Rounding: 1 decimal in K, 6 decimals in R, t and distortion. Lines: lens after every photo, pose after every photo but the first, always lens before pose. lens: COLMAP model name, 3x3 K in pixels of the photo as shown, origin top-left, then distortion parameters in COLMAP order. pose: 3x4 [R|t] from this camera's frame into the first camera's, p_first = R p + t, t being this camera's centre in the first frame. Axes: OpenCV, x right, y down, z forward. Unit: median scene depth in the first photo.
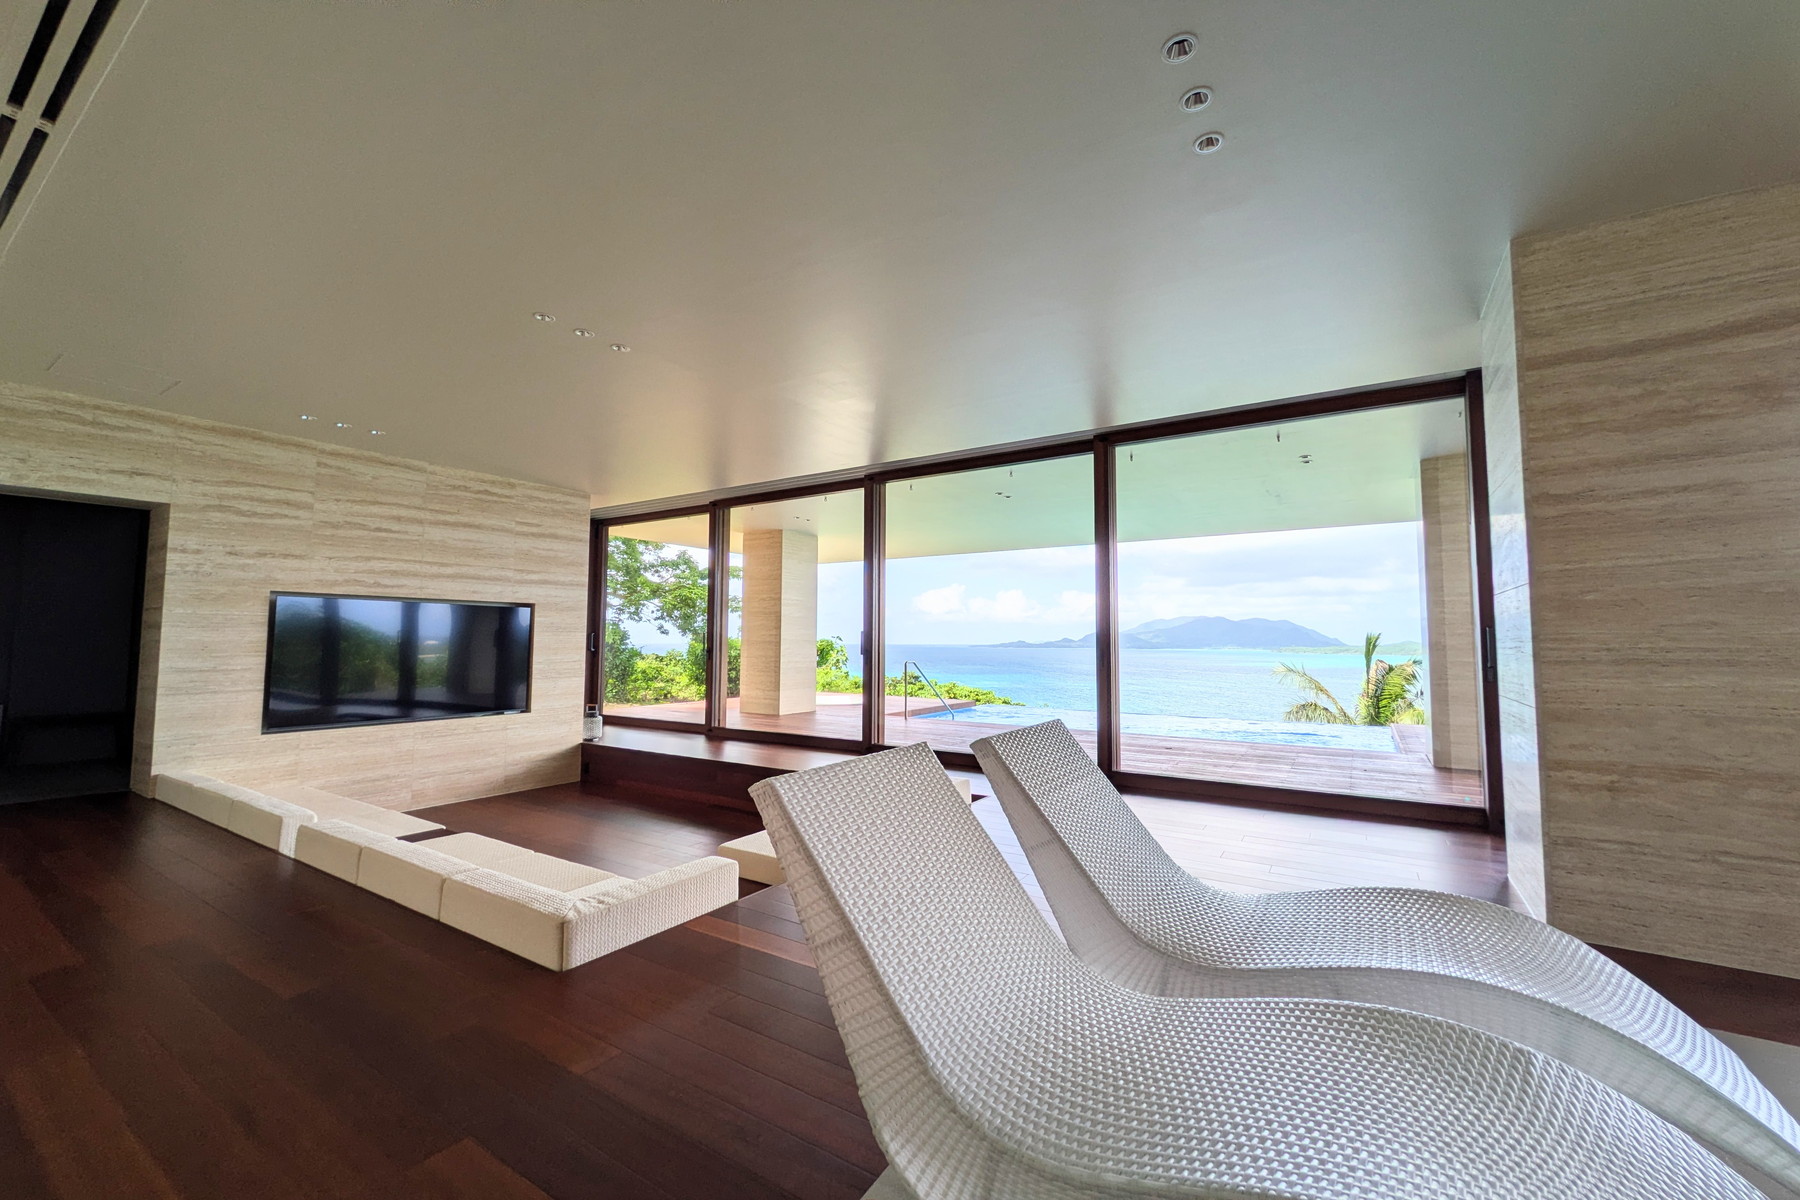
lens RADIAL K [[718.1, 0, 919.1], [0, 718.1, 596.8], [0, 0, 1]] dist [0.014263, -0.000012]
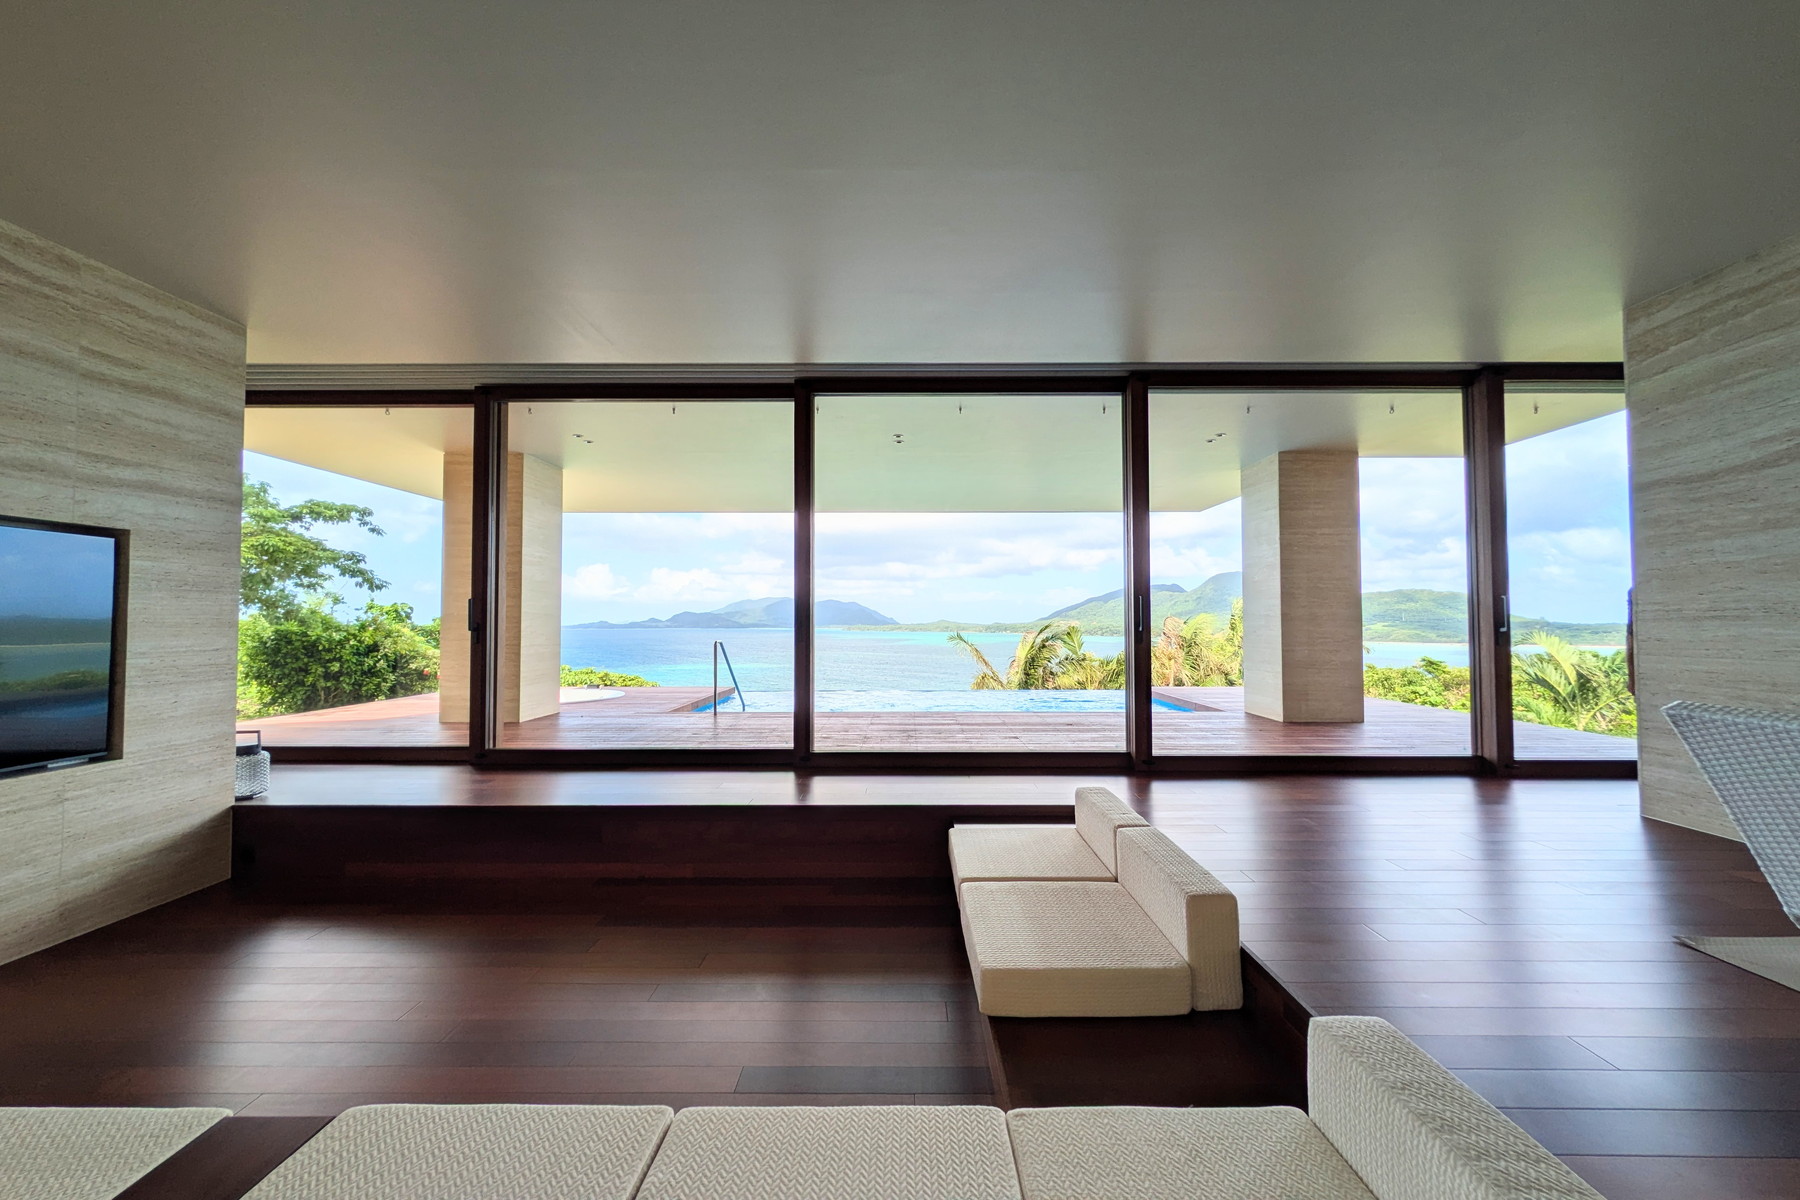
lens RADIAL K [[718.1, 0, 903.3], [0, 718.1, 600.1], [0, 0, 1]] dist [0.014263, -0.000012]
pose [[0.848296, 0.011637, 0.529395, -0.353073], [-0.028593, 0.999307, 0.023850, 0.029460], [-0.528751, -0.035369, 0.848040, 0.318679]]
